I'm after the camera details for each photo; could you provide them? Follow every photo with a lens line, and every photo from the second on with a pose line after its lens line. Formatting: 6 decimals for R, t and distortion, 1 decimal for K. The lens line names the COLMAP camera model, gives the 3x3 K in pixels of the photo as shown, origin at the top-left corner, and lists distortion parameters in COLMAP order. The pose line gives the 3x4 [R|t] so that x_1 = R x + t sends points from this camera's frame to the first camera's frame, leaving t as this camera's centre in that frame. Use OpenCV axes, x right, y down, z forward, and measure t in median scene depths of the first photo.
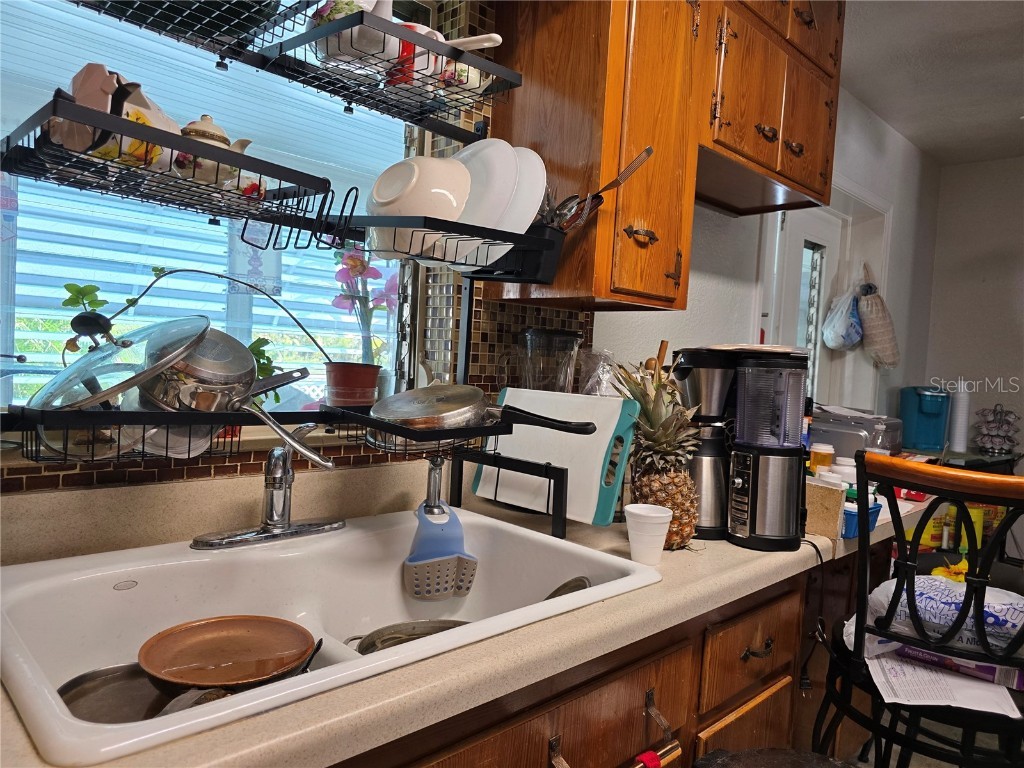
lens RADIAL K [[691.5, 0, 517.8], [0, 691.5, 392.7], [0, 0, 1]] dist [0.055256, -0.050480]
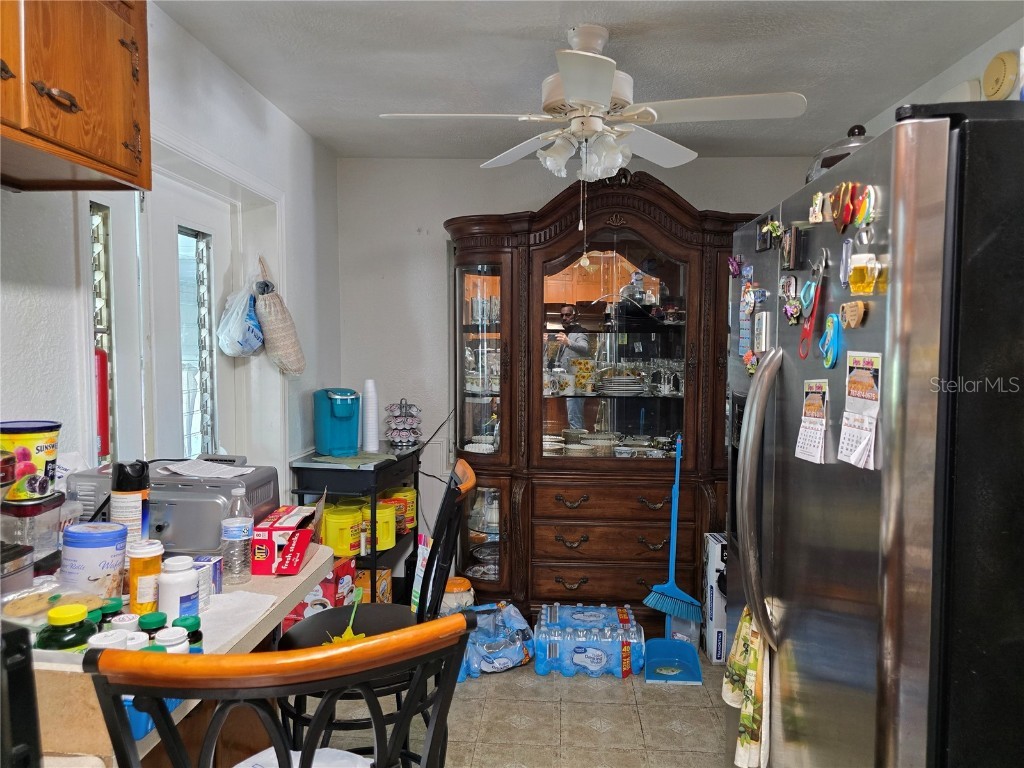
lens RADIAL K [[691.5, 0, 517.1], [0, 691.5, 379.9], [0, 0, 1]] dist [0.055256, -0.050480]
pose [[0.745432, -0.079849, 0.661782, 0.145028], [0.064471, 0.996781, 0.047649, -0.051904], [-0.663457, 0.007147, 0.748180, 0.131594]]
